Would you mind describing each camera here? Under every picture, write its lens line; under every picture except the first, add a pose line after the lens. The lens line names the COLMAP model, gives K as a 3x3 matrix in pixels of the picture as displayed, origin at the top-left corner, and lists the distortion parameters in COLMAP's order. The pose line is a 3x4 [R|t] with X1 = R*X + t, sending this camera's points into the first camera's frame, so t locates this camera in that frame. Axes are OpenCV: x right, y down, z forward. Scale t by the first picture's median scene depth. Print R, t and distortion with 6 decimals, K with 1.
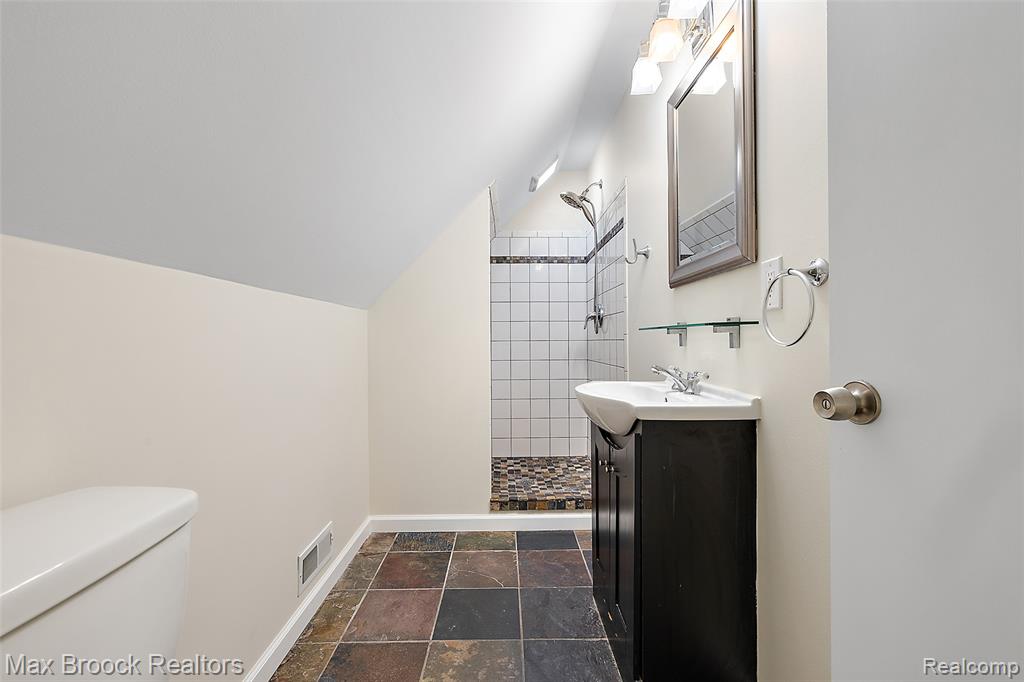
lens RADIAL K [[434.1, 0, 513.7], [0, 434.1, 338.9], [0, 0, 1]] dist [0.000159, -0.000432]
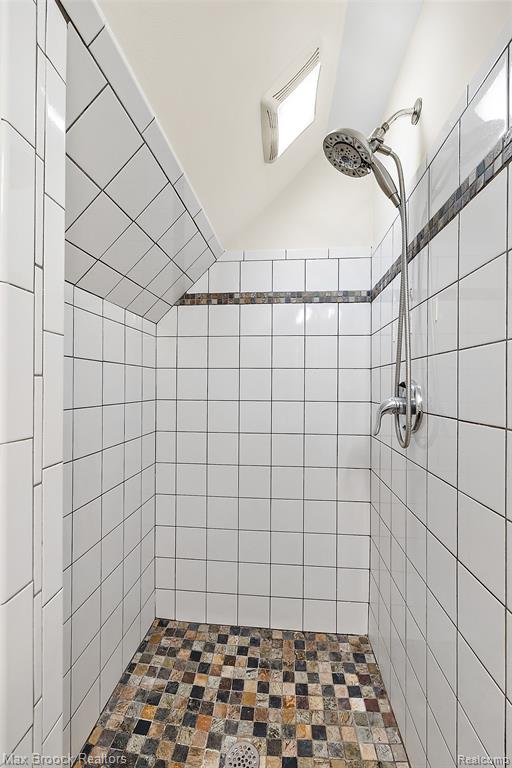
lens RADIAL K [[325.6, 0, 254.2], [0, 325.6, 384.6], [0, 0, 1]] dist [0.000159, -0.000432]
pose [[0.993237, 0.012471, -0.115436, 0.069633], [-0.012226, 0.999921, 0.002834, -0.068287], [0.115463, -0.001404, 0.993311, 0.591336]]
